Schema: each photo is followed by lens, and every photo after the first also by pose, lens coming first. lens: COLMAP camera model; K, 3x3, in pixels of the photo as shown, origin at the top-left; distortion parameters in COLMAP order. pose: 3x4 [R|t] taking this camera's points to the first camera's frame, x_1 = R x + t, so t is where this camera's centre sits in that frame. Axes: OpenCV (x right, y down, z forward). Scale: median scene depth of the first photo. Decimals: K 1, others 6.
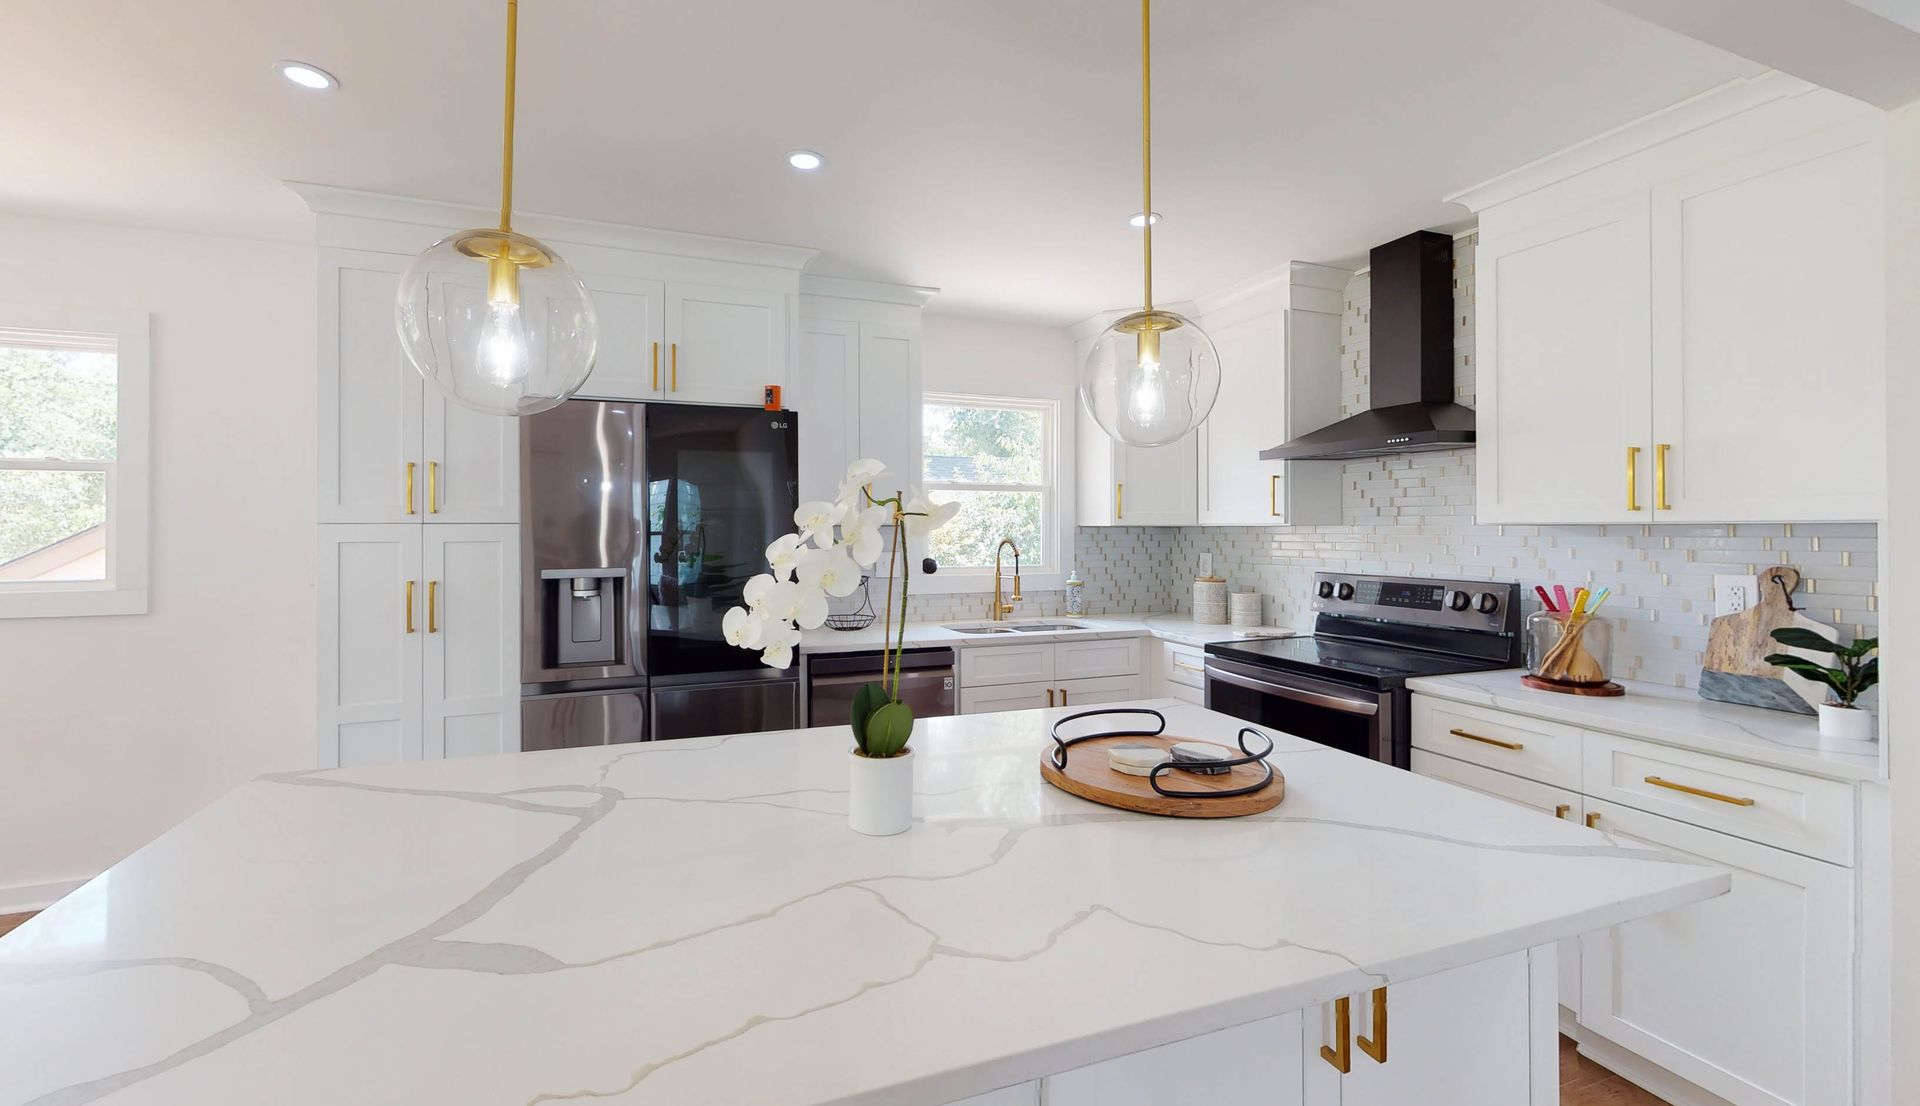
lens RADIAL K [[764.0, 0, 948.4], [0, 764.0, 523.5], [0, 0, 1]] dist [-0.001389, -0.000266]
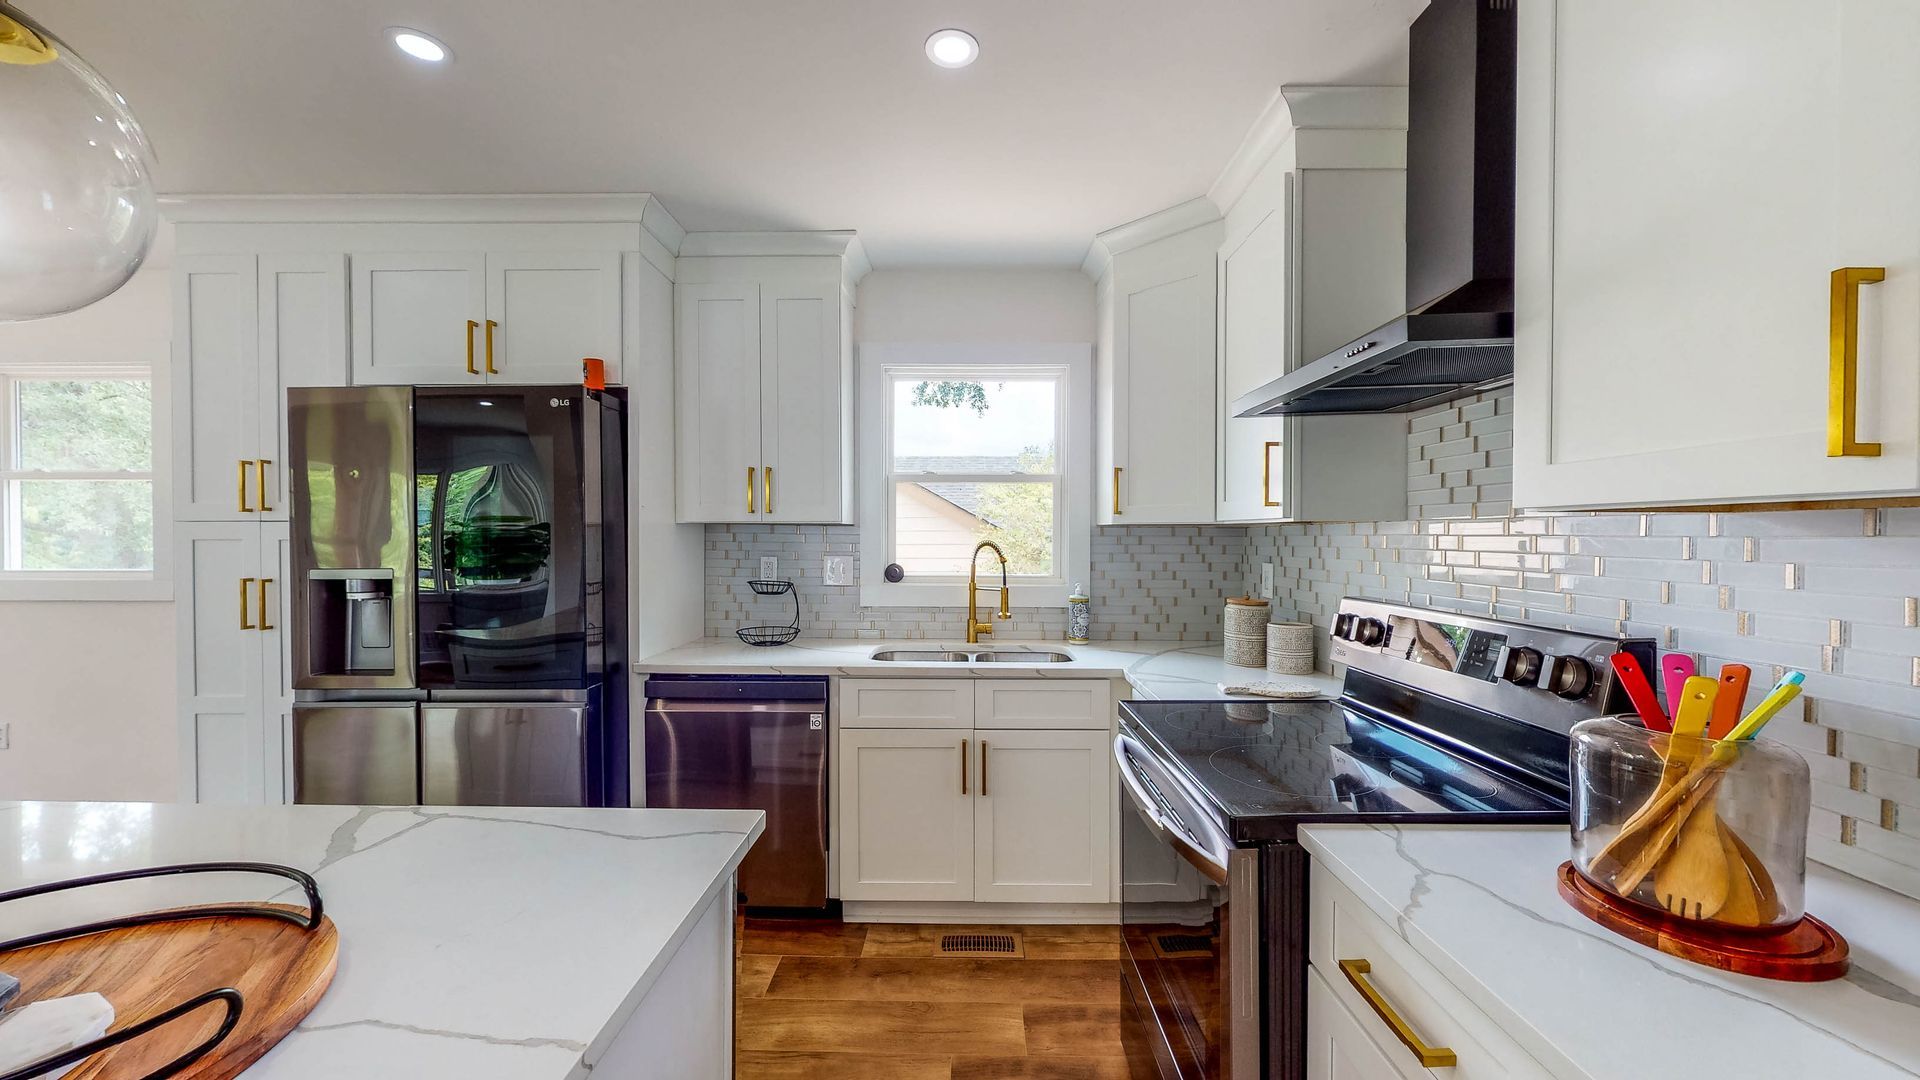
lens RADIAL K [[722.5, 0, 973.0], [0, 722.5, 542.7], [0, 0, 1]] dist [-0.000102, 0.000223]
pose [[0.933214, 0.005915, -0.359273, 0.447671], [0.000867, 0.999825, 0.018712, 0.009963], [0.359321, -0.017774, 0.933045, 0.385847]]
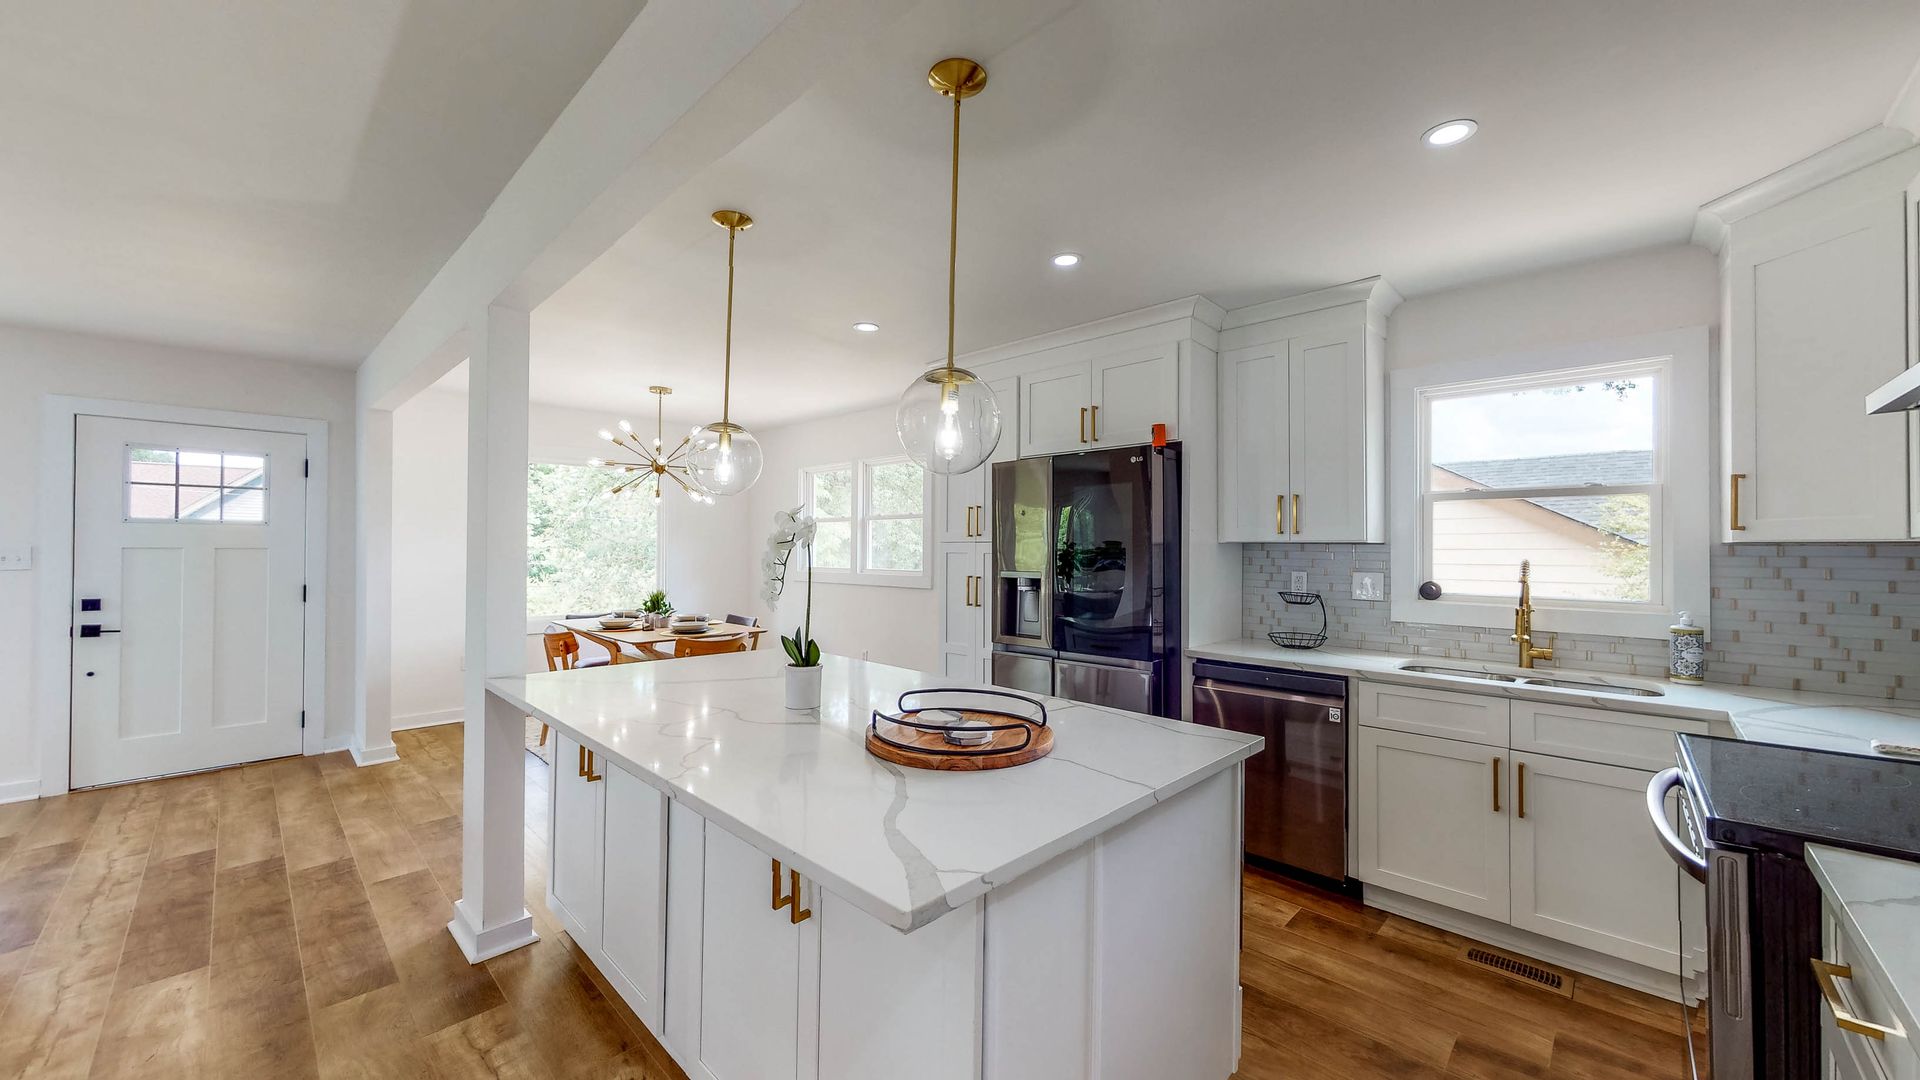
lens RADIAL K [[716.4, 0, 949.0], [0, 716.4, 543.3], [0, 0, 1]] dist [-0.000544, 0.000106]
pose [[0.425765, -0.004203, -0.904824, 0.617512], [0.000374, 0.999990, -0.004470, 0.008018], [0.904834, 0.001565, 0.425763, 0.231907]]
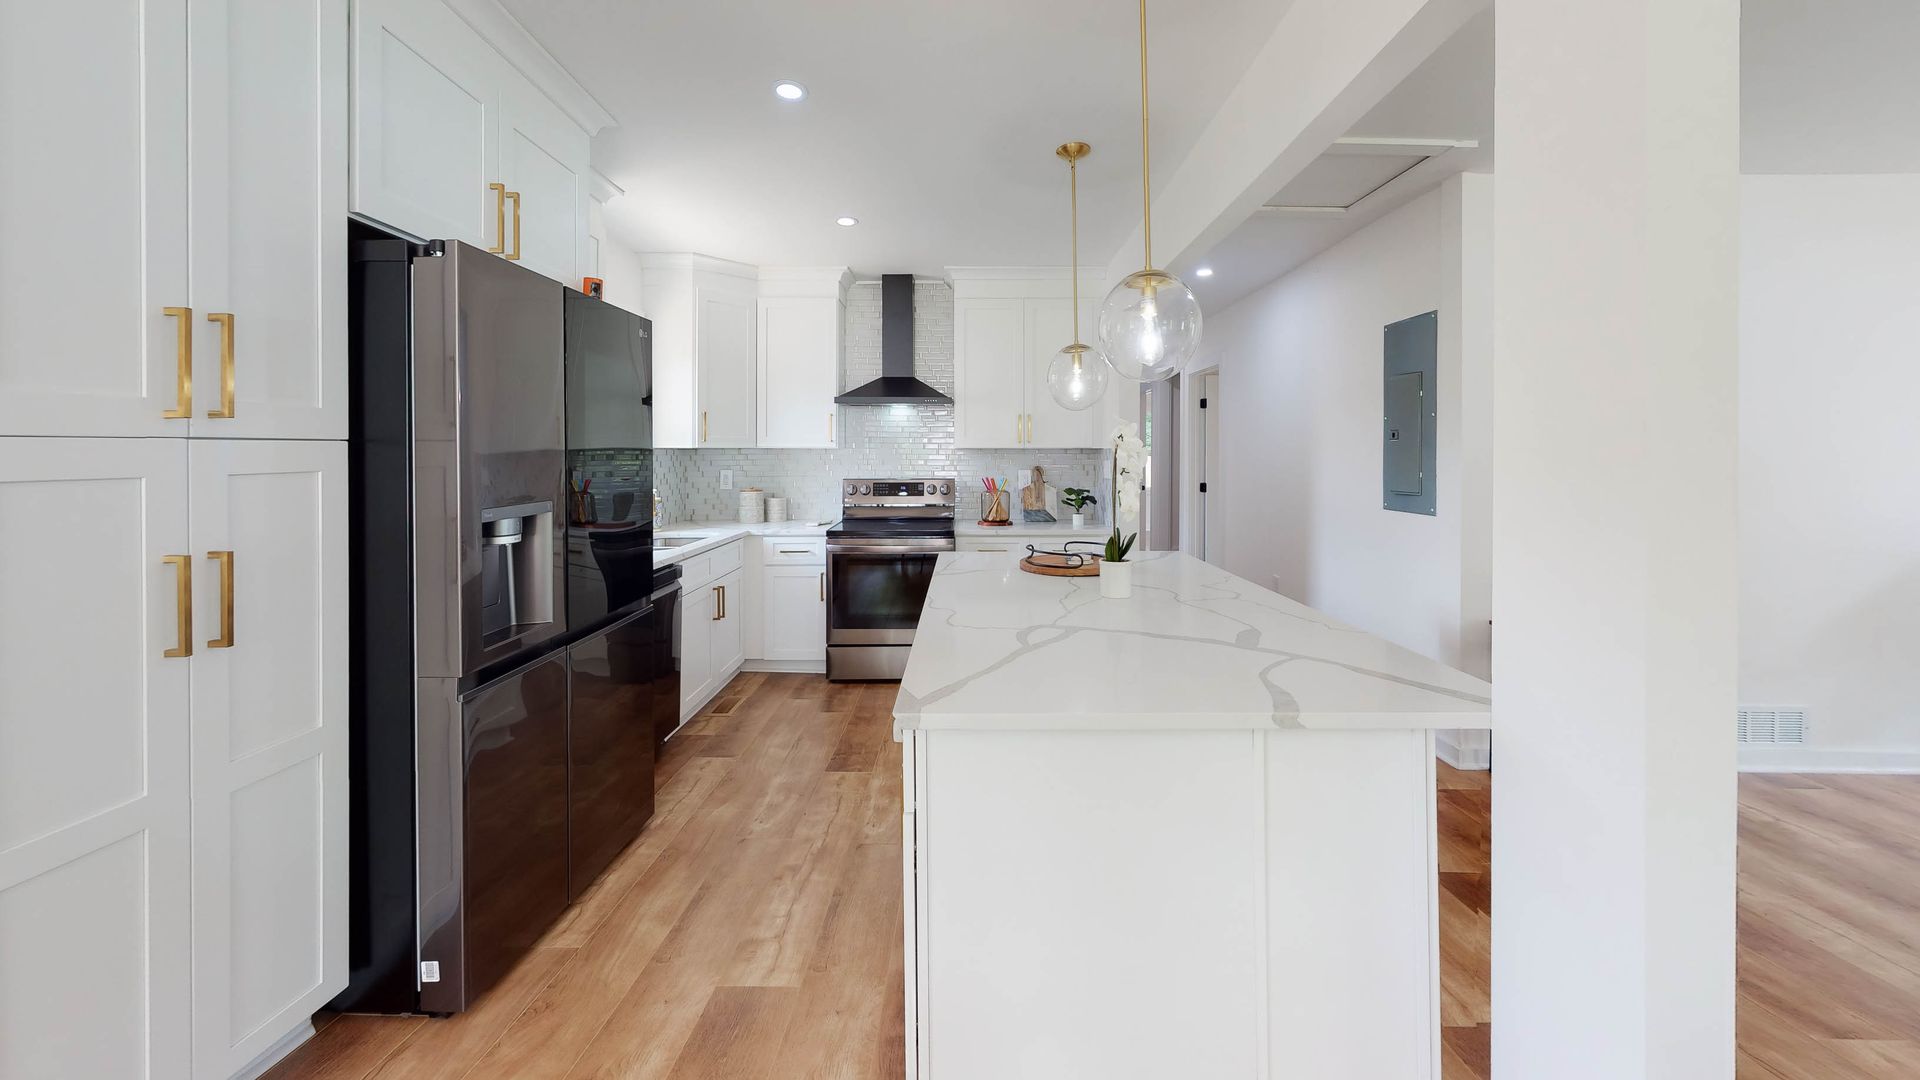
lens RADIAL K [[657.5, 0, 990.3], [0, 657.5, 550.2], [0, 0, 1]] dist [-0.000025, 0.000019]
pose [[0.326886, -0.139367, 0.934731, -0.770352], [-0.009721, 0.988519, 0.150786, 0.002862], [-0.945014, -0.058376, 0.321778, 0.317073]]
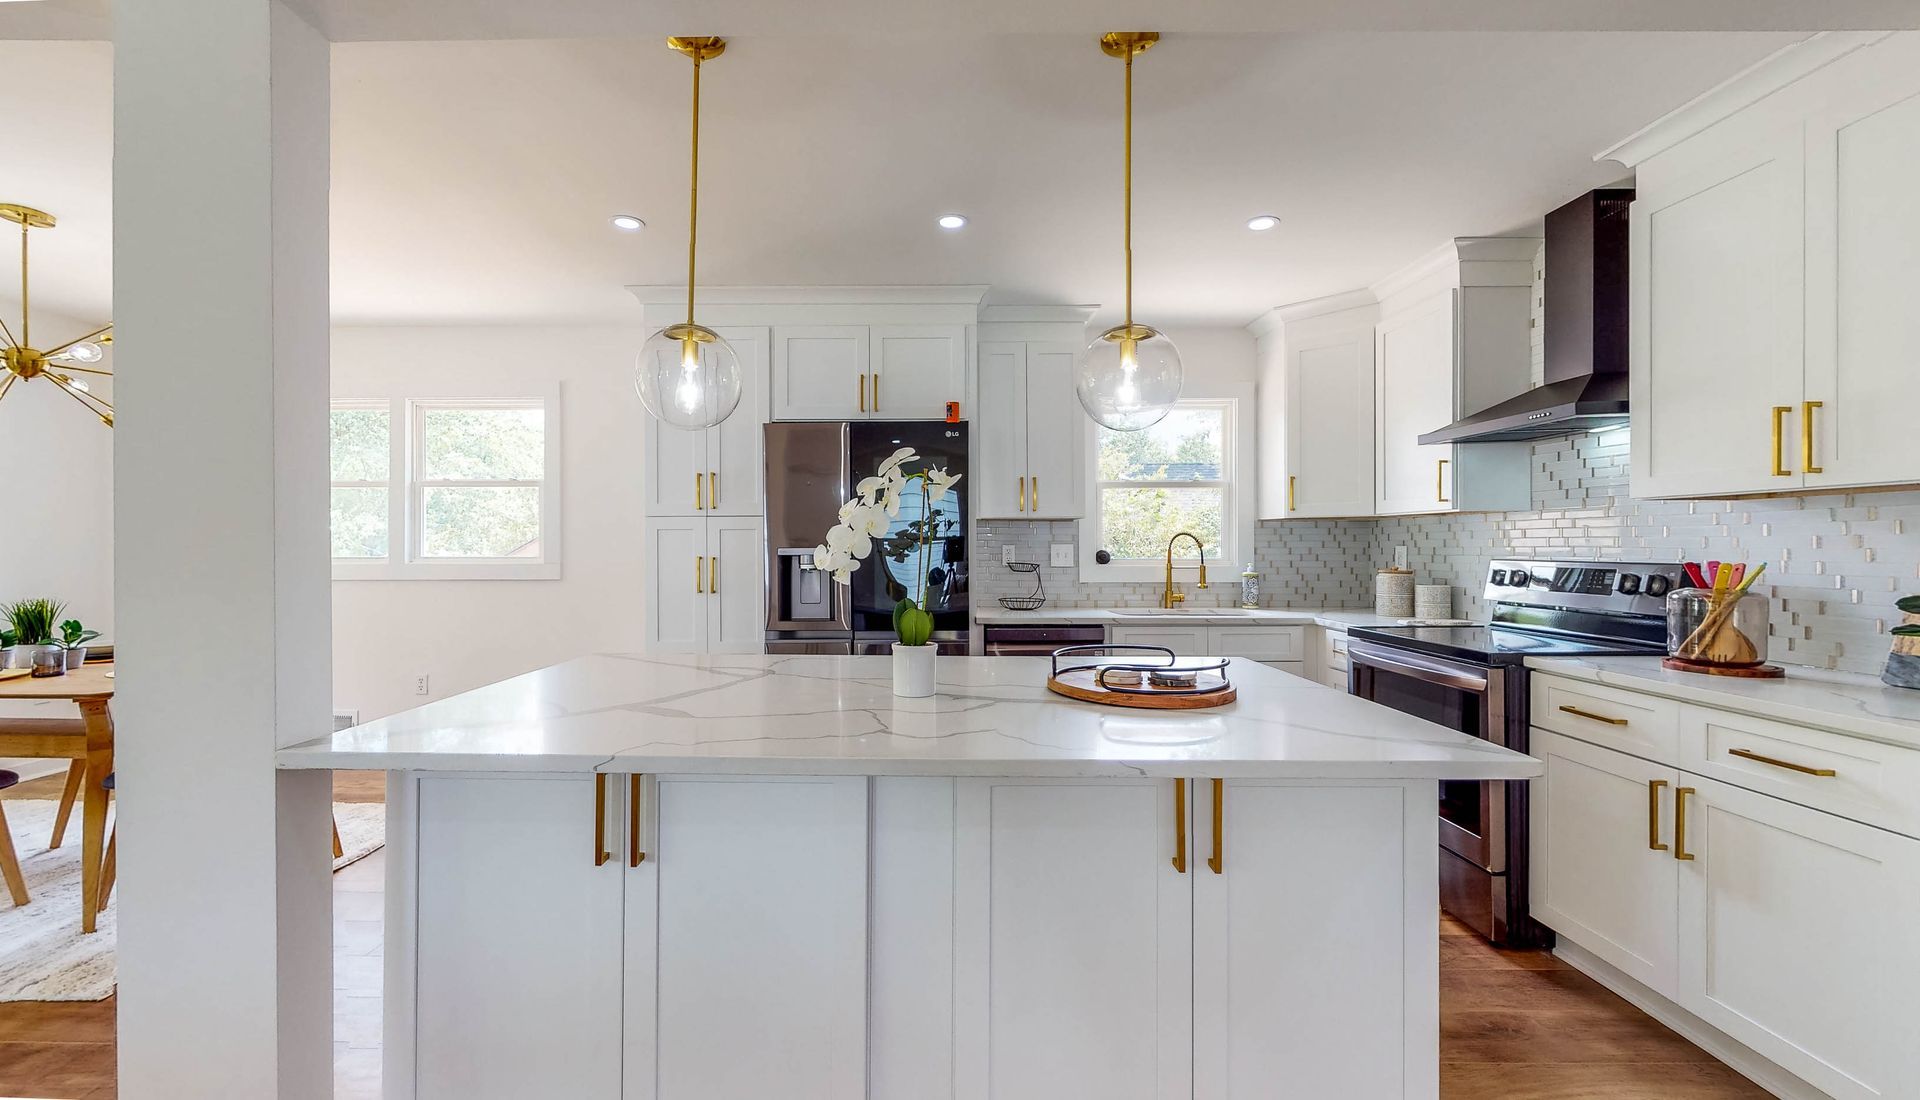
lens RADIAL K [[765.7, 0, 948.7], [0, 765.7, 547.6], [0, 0, 1]] dist [0.000384, -0.000218]
pose [[0.936300, -0.000201, -0.351201, 0.196485], [0.004385, 0.999929, 0.011120, 0.038027], [0.351174, -0.011951, 0.936234, -0.147109]]
